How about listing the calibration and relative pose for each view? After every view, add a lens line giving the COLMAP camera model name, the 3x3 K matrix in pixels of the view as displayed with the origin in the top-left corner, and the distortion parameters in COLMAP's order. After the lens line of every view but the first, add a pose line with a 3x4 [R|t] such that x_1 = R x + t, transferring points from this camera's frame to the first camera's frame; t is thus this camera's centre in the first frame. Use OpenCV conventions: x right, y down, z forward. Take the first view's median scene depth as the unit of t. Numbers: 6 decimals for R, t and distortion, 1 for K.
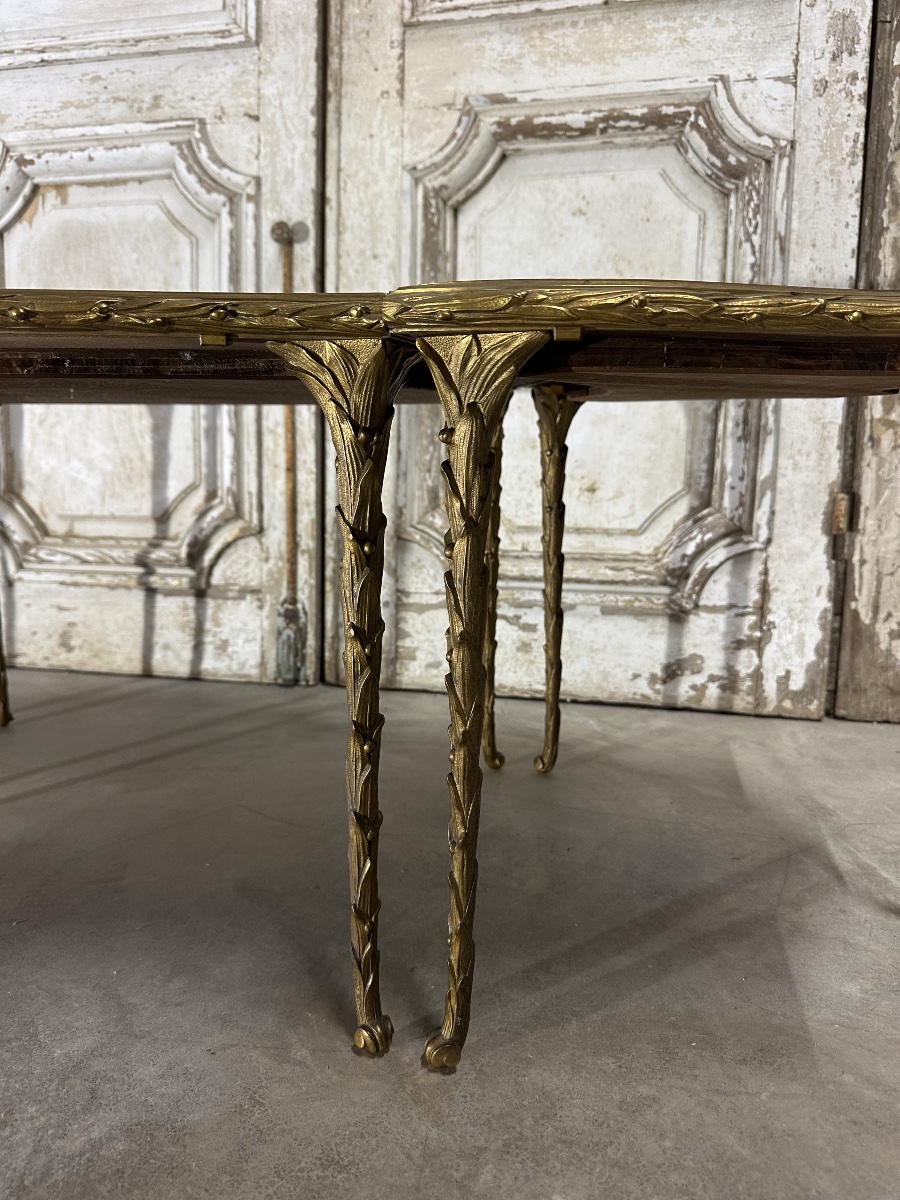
lens RADIAL K [[863.7, 0, 454.7], [0, 863.7, 604.7], [0, 0, 1]] dist [-0.009445, -0.006295]
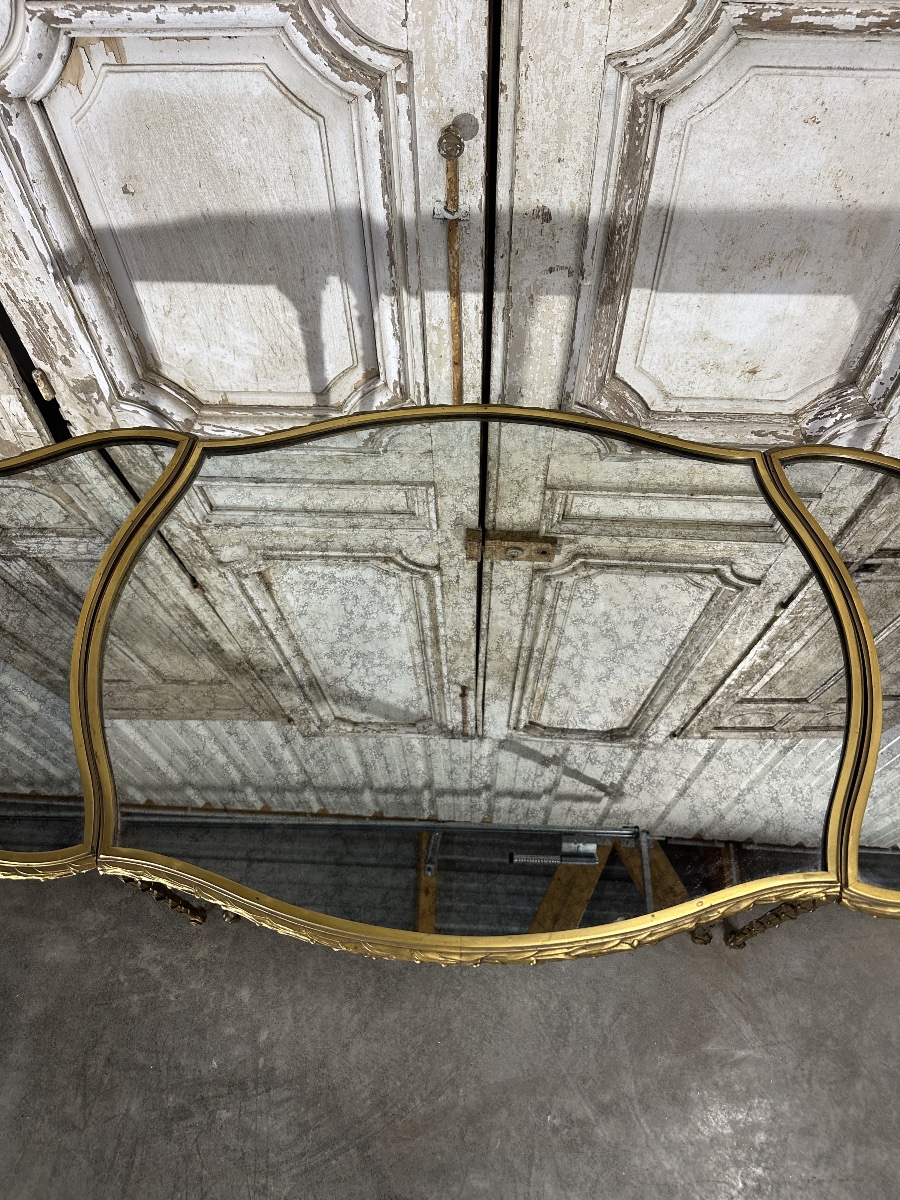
lens RADIAL K [[852.4, 0, 451.2], [0, 852.4, 603.6], [0, 0, 1]] dist [-0.003941, -0.002905]
pose [[0.985146, -0.159008, 0.064831, -0.336274], [0.054483, 0.647473, 0.760138, -0.797695], [-0.162844, -0.745315, 0.646519, 0.153882]]
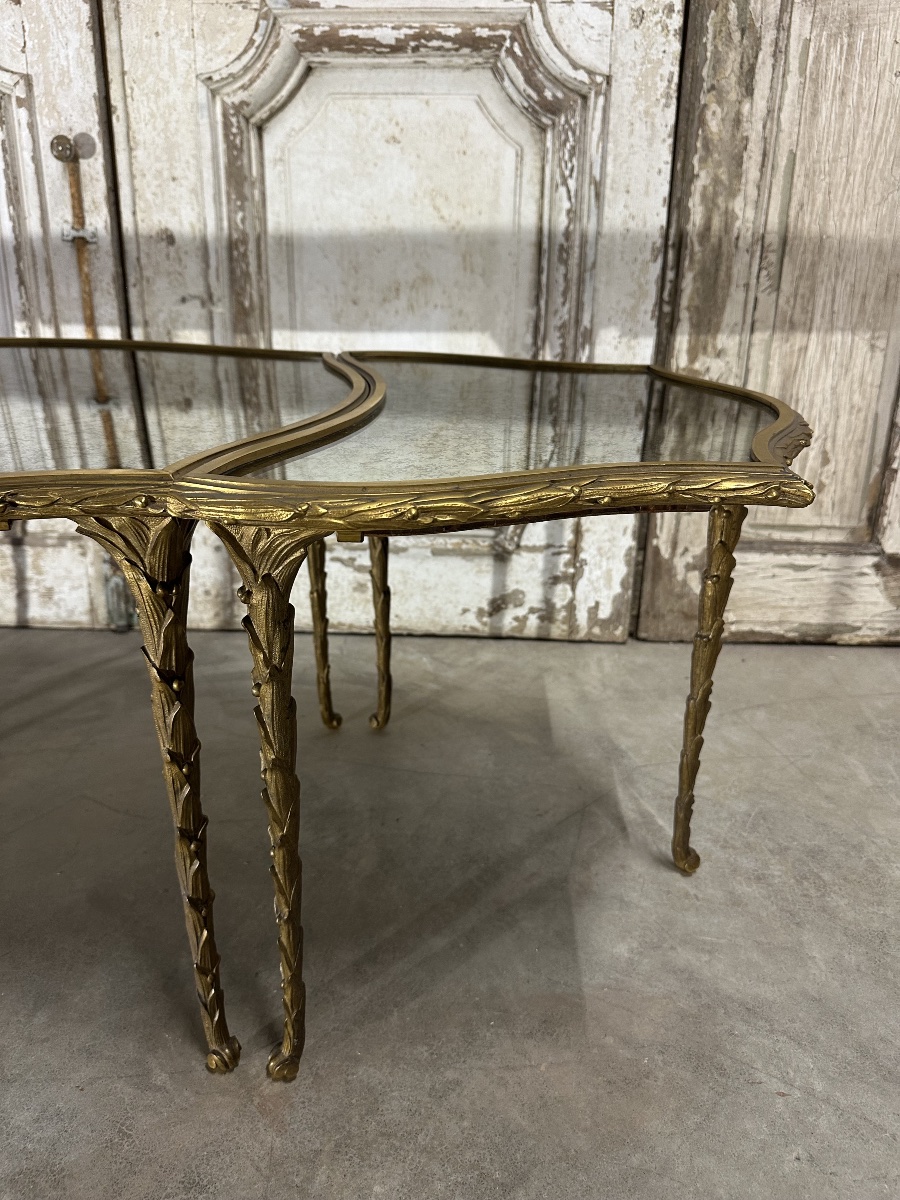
lens RADIAL K [[863.7, 0, 454.7], [0, 863.7, 604.7], [0, 0, 1]] dist [-0.009445, -0.006295]
pose [[0.985290, -0.059291, 0.160277, 0.029535], [0.023941, 0.976525, 0.214067, -0.156905], [-0.169207, -0.207081, 0.963580, -0.024757]]
